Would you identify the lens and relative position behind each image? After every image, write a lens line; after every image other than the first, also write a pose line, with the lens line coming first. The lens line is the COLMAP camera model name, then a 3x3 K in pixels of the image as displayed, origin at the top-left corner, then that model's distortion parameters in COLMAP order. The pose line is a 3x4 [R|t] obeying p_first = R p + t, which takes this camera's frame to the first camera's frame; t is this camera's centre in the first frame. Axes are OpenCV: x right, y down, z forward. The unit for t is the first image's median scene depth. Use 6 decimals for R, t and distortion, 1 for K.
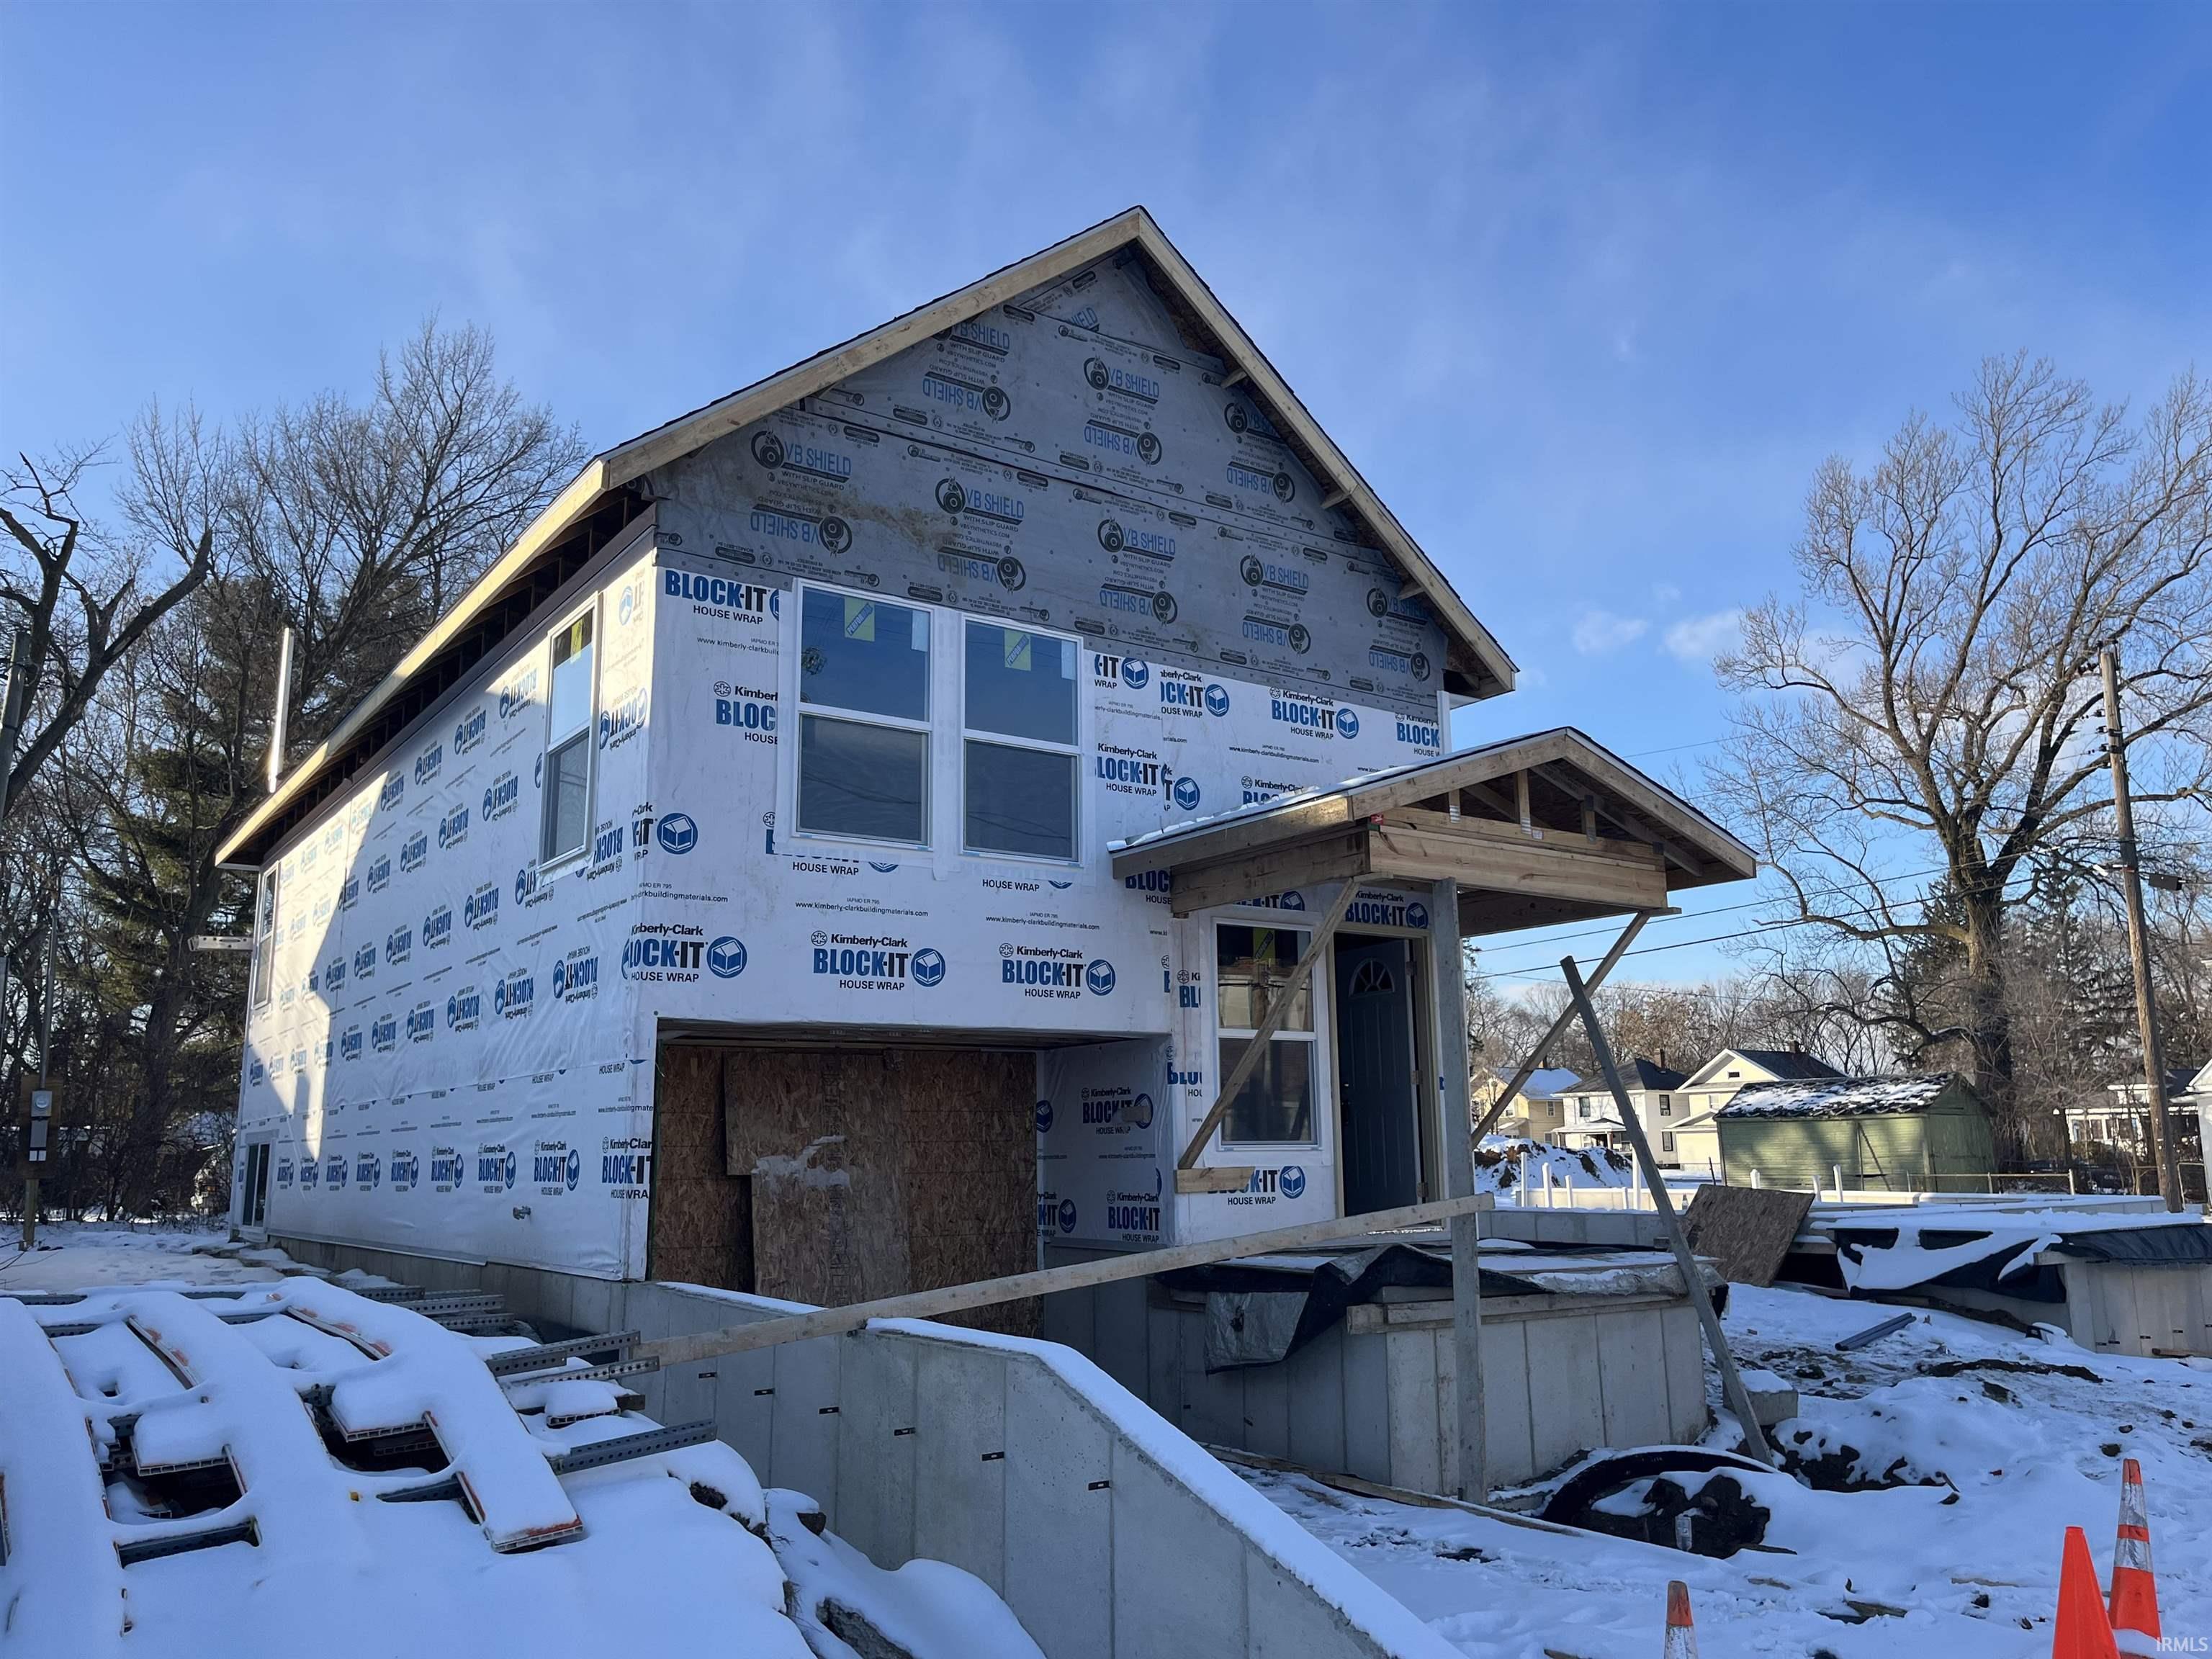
lens RADIAL K [[1625.6, 0, 1113.1], [0, 1625.6, 837.4], [0, 0, 1]] dist [0.082693, -0.134274]
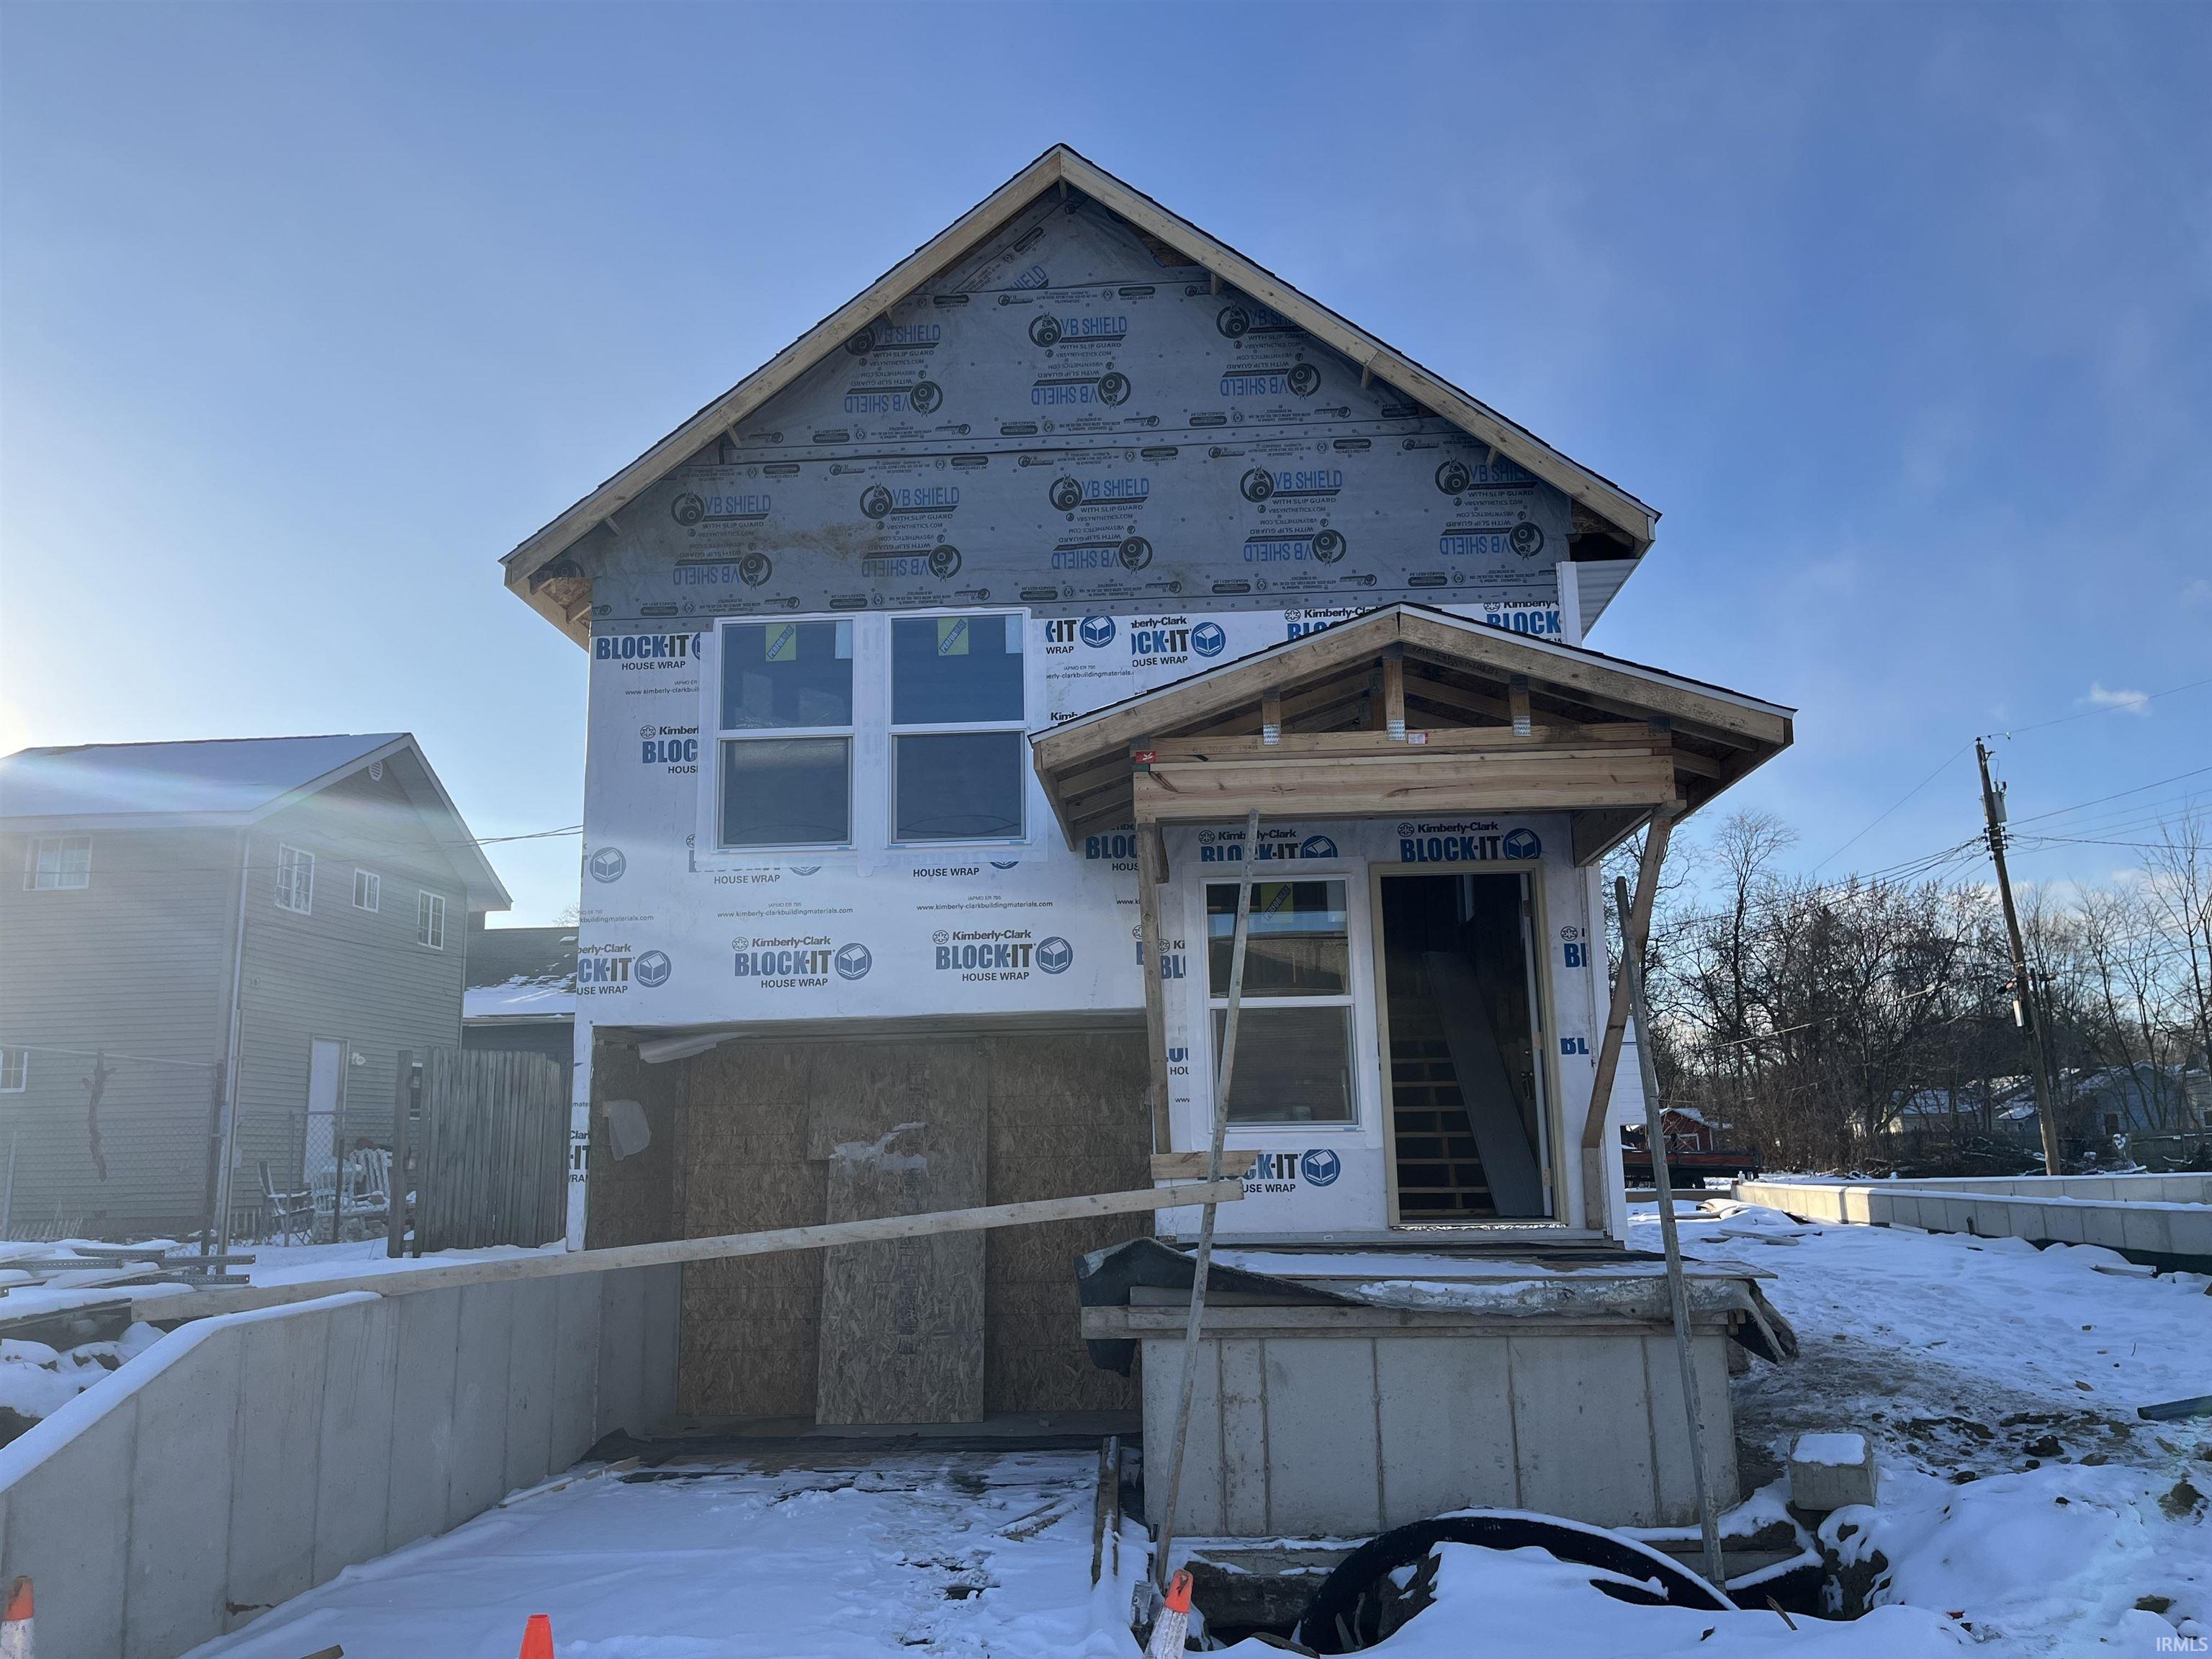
lens RADIAL K [[1625.6, 0, 1113.1], [0, 1625.6, 837.4], [0, 0, 1]] dist [0.082693, -0.134274]
pose [[0.783663, -0.120820, -0.609323, 0.612268], [0.127970, 0.991263, -0.031968, 0.051826], [0.607862, -0.052923, 0.792277, 0.261044]]
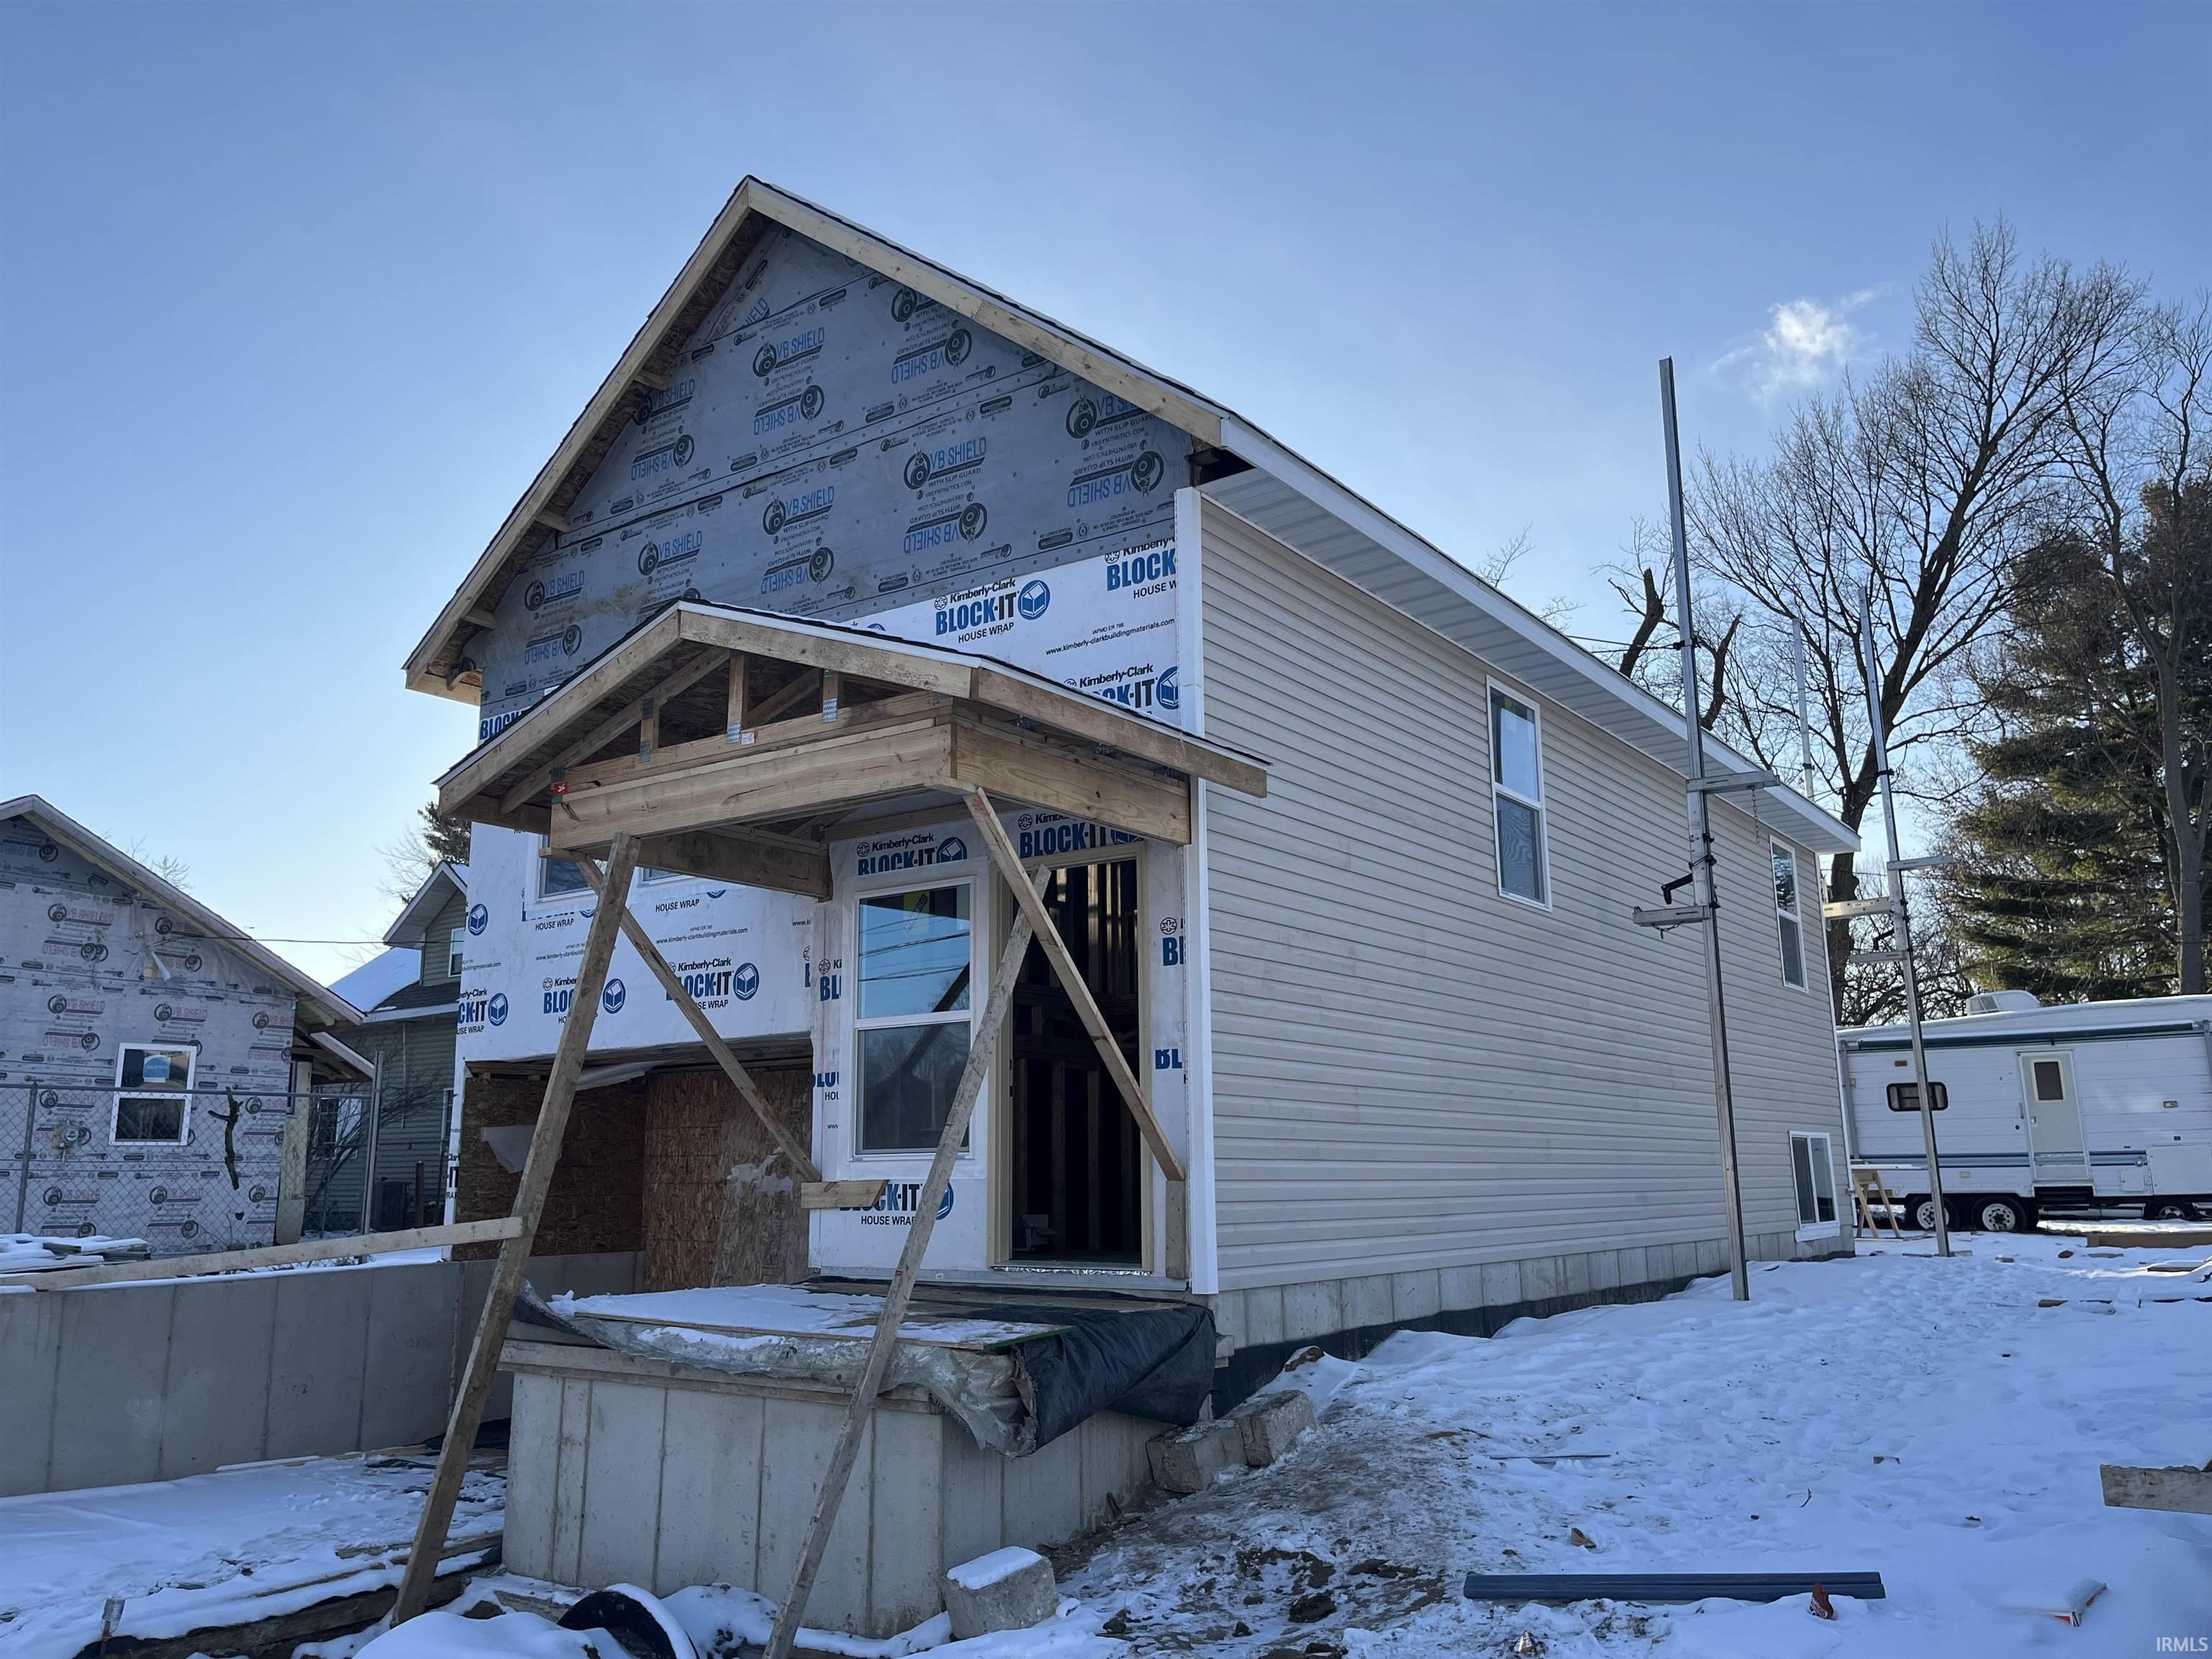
lens RADIAL K [[1650.0, 0, 1120.8], [0, 1650.0, 817.7], [0, 0, 1]] dist [0.047898, -0.004590]
pose [[0.339211, -0.187378, -0.921860, 0.983734], [0.184328, 0.974204, -0.130191, 0.159314], [0.922474, -0.125762, 0.365000, 0.855791]]
